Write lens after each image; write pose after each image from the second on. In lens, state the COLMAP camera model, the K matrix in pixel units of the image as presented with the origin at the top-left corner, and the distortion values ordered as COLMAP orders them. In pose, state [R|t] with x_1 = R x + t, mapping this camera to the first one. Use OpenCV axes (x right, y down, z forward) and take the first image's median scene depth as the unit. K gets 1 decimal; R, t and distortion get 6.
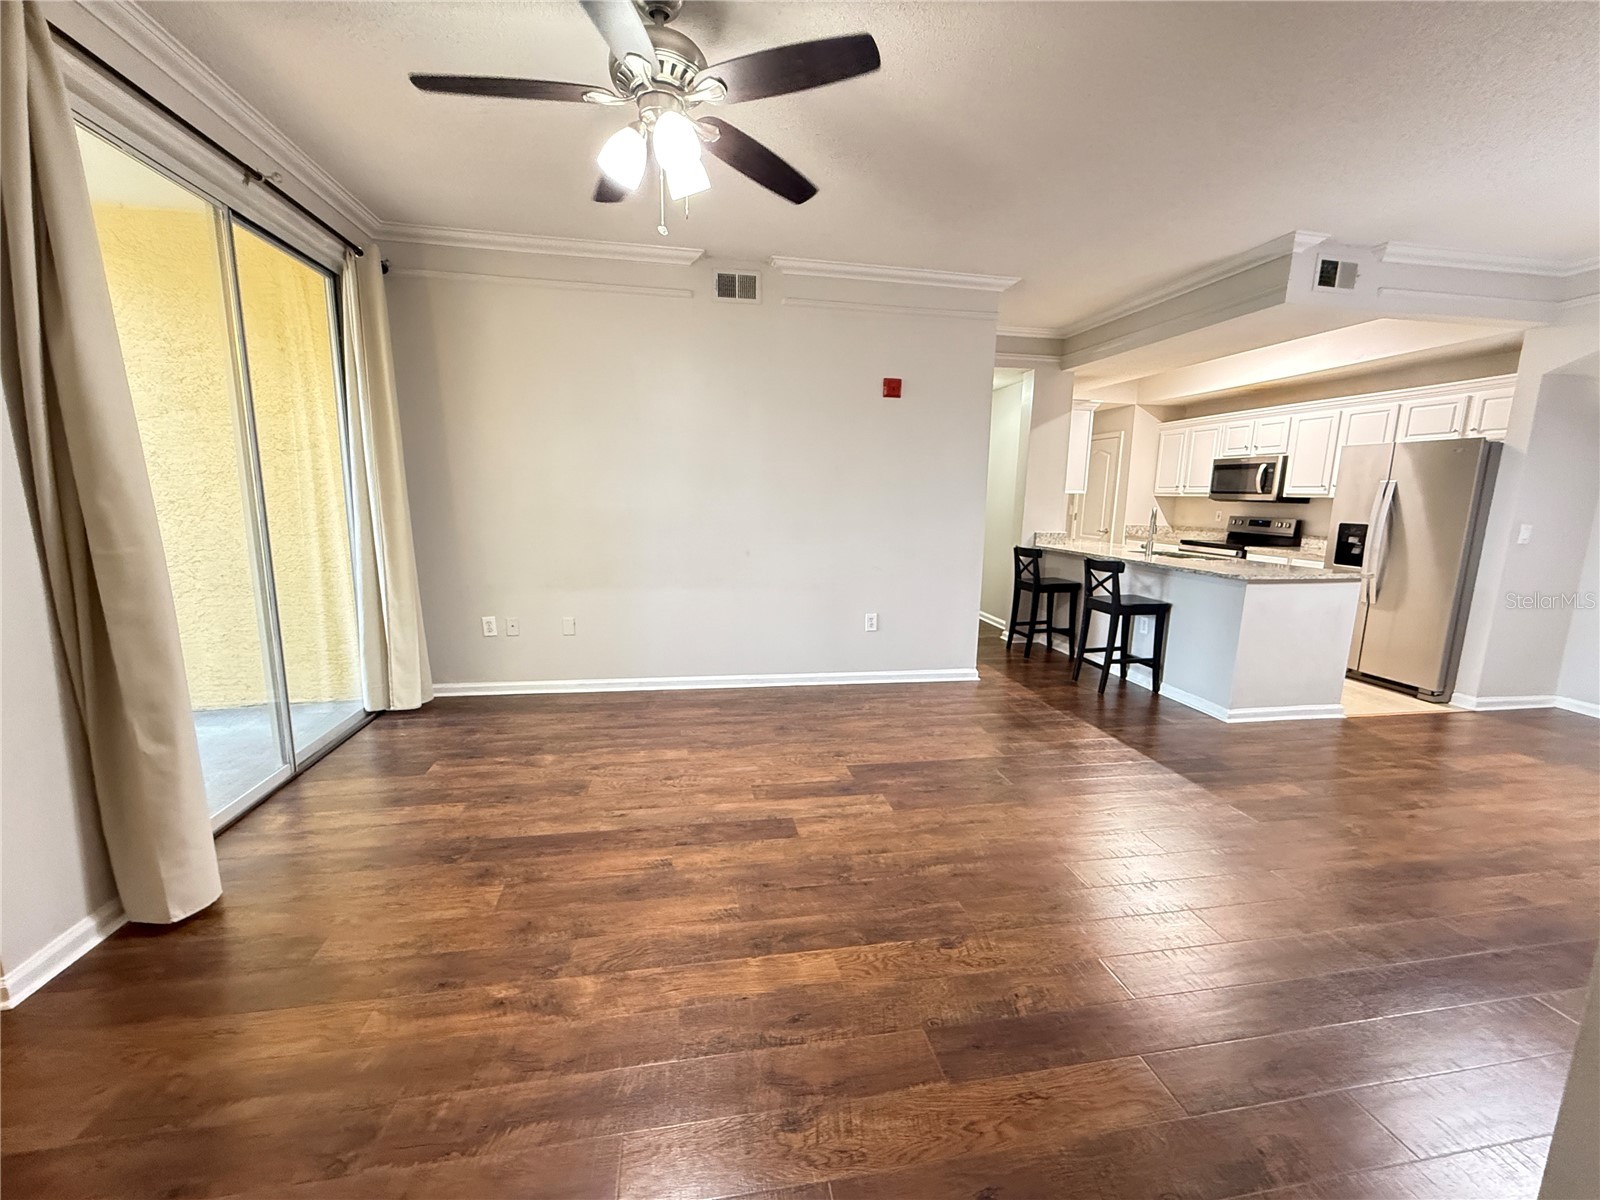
lens RADIAL K [[637.9, 0, 791.9], [0, 637.9, 598.1], [0, 0, 1]] dist [-0.000640, -0.000021]
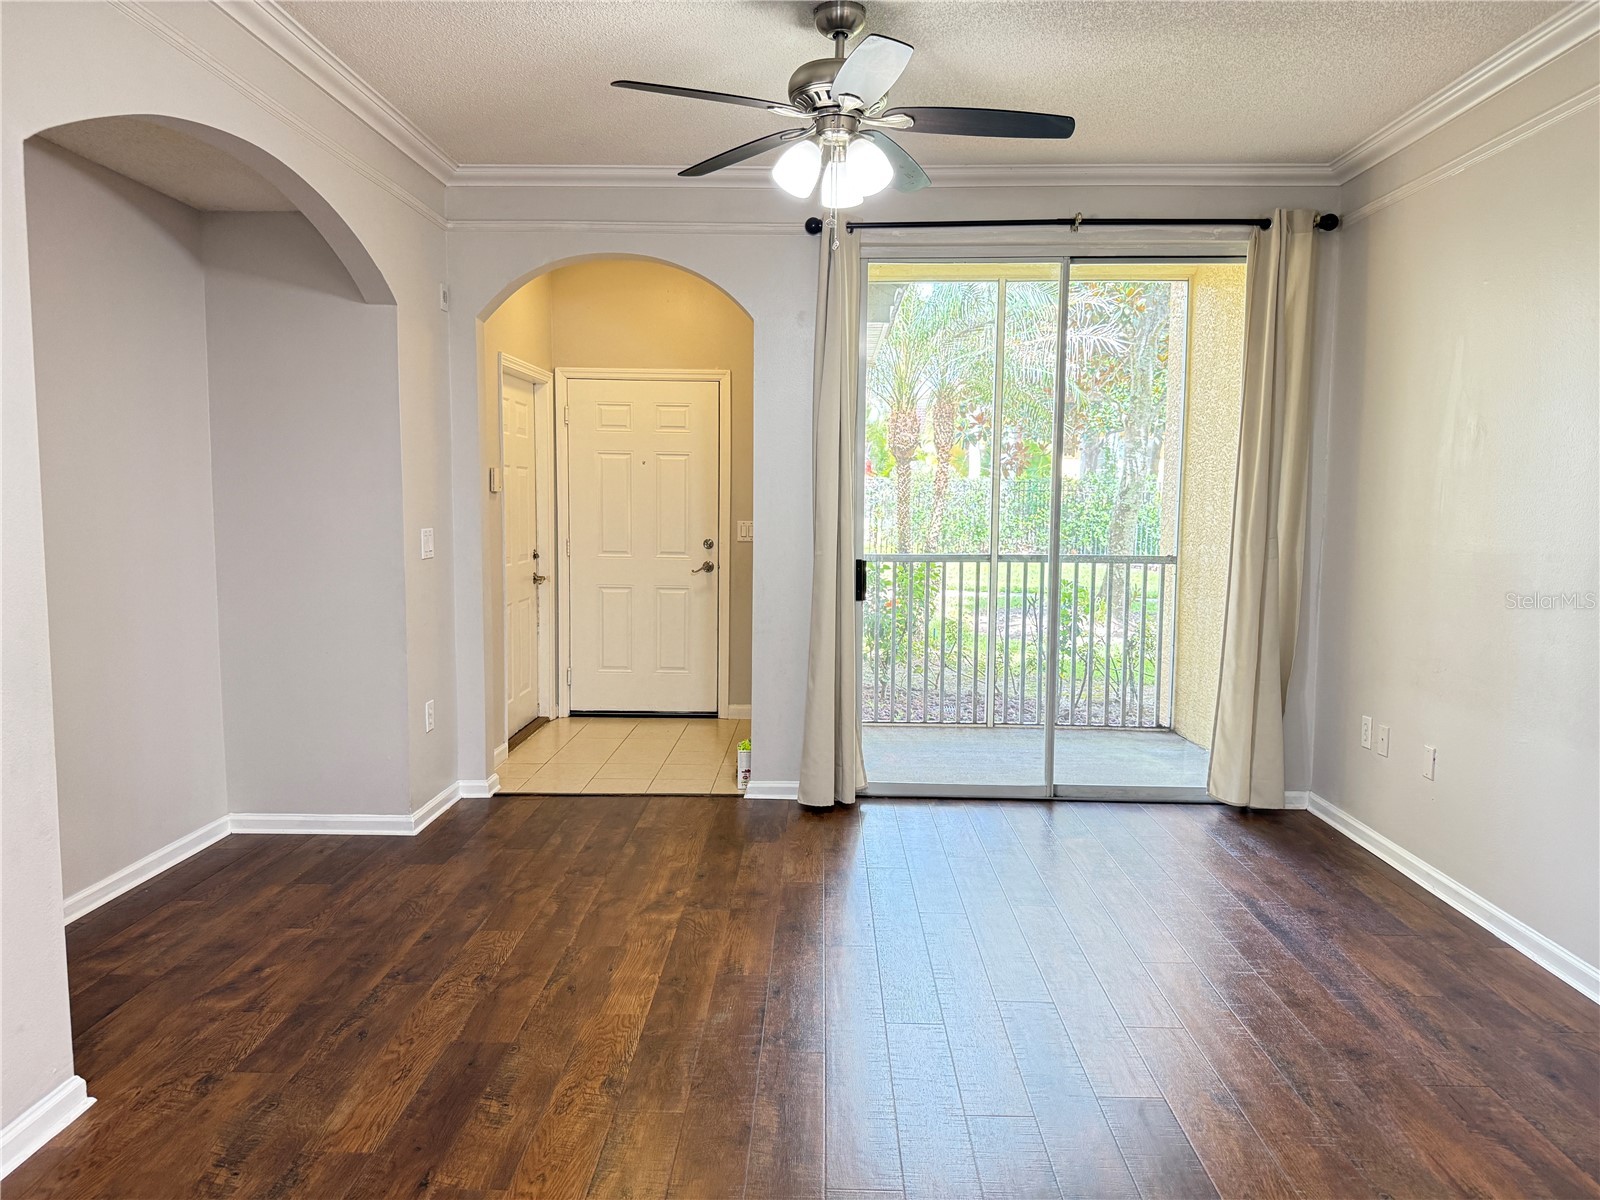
lens RADIAL K [[1129.9, 0, 800.0], [0, 1129.9, 600.0], [0, 0, 1]] dist [0.096598, -0.157065]
pose [[-0.194408, 0.077267, -0.977873, 0.825001], [-0.169008, 0.979346, 0.110983, -0.126402], [0.966251, 0.186844, -0.177334, 0.736128]]
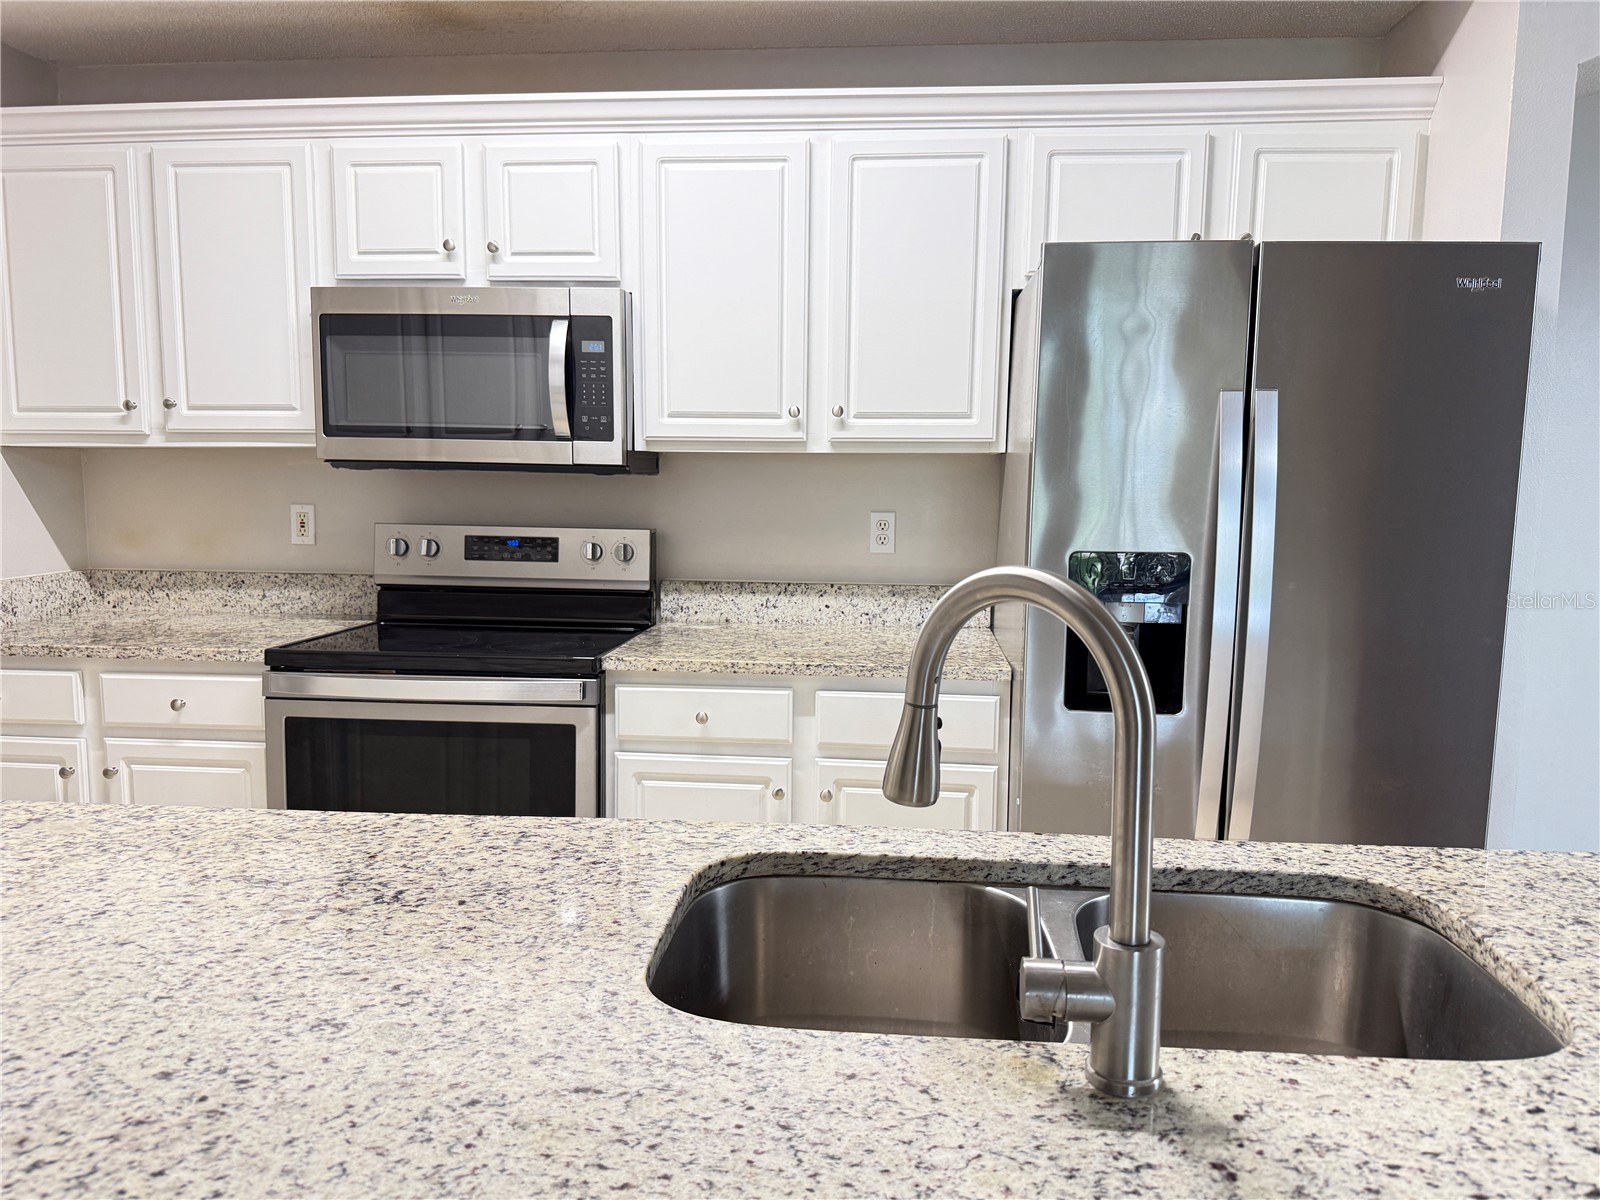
lens RADIAL K [[1129.9, 0, 800.0], [0, 1129.9, 600.0], [0, 0, 1]] dist [0.096598, -0.157065]
pose [[0.252446, -0.130450, 0.958777, 0.546892], [0.155792, 0.983423, 0.092783, -0.221243], [-0.954987, 0.125947, 0.268584, 1.378092]]
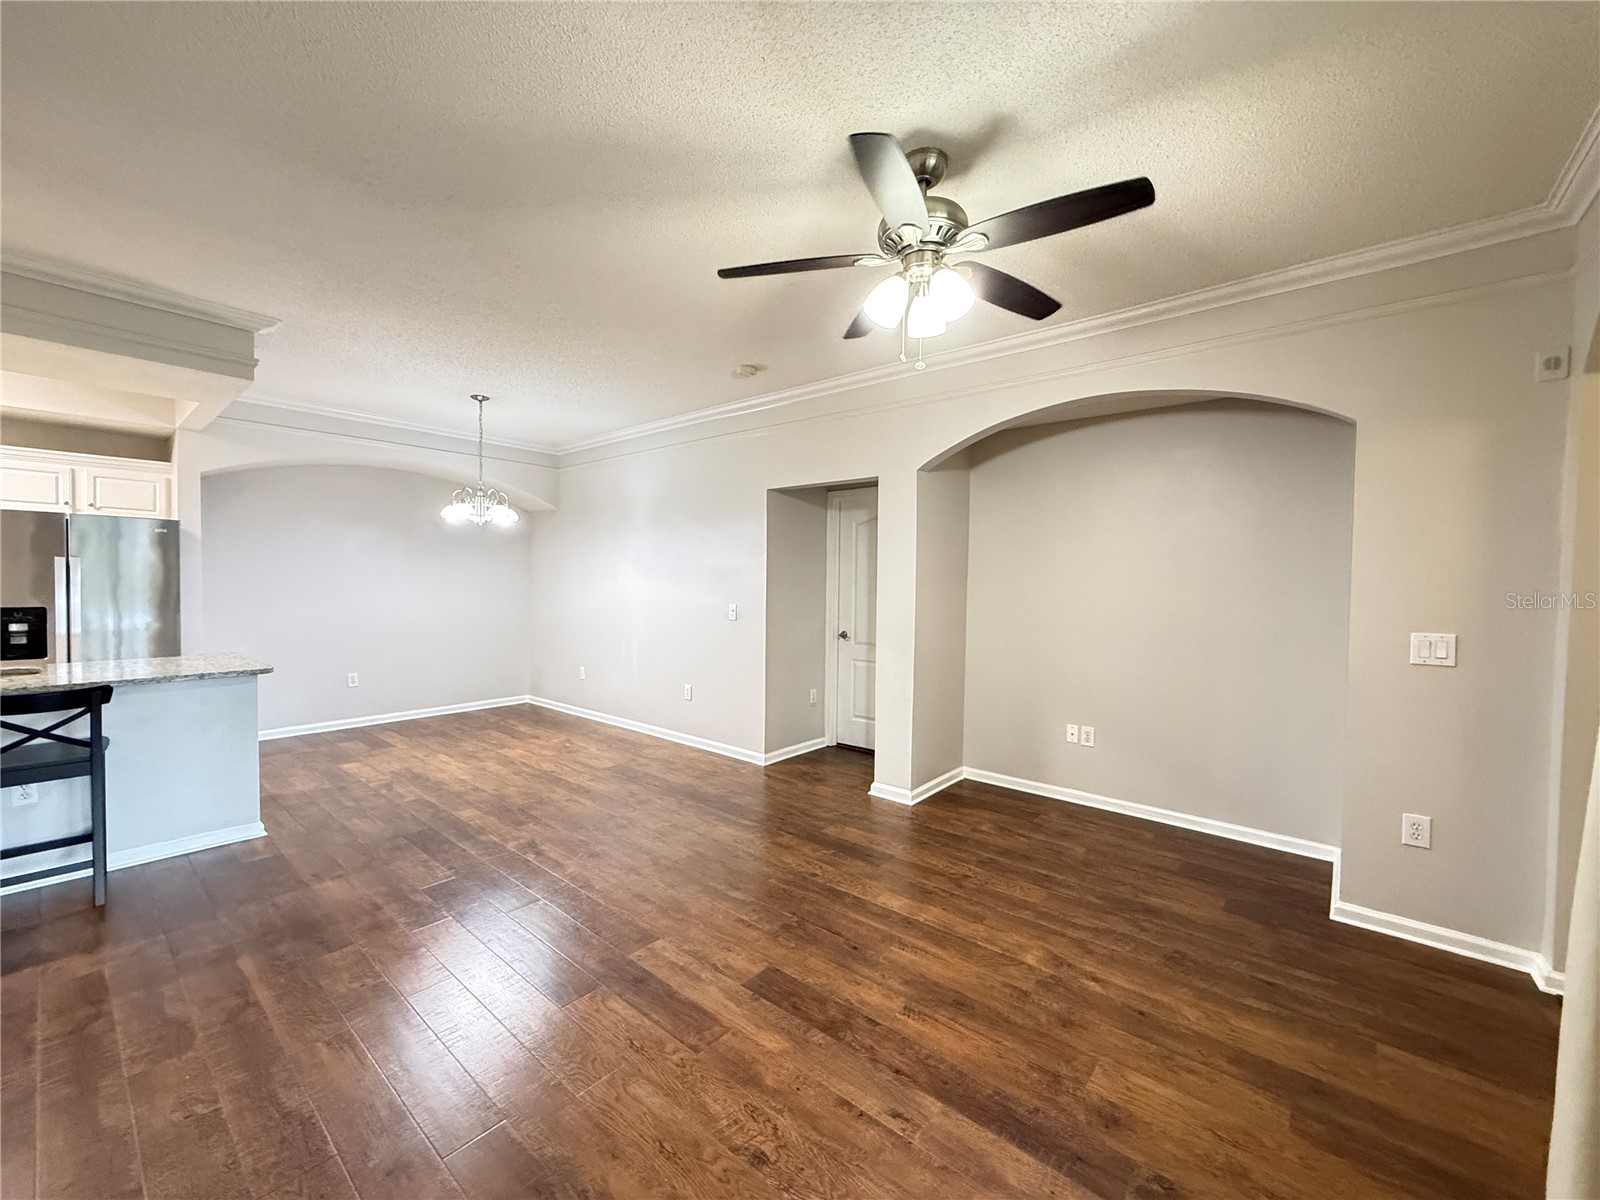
lens RADIAL K [[643.3, 0, 799.0], [0, 643.3, 594.4], [0, 0, 1]] dist [-0.000582, -0.000049]
pose [[-0.643163, -0.043954, 0.764466, -0.501147], [0.099481, 0.985094, 0.140334, -0.202435], [-0.759239, 0.166308, -0.629204, 1.037262]]
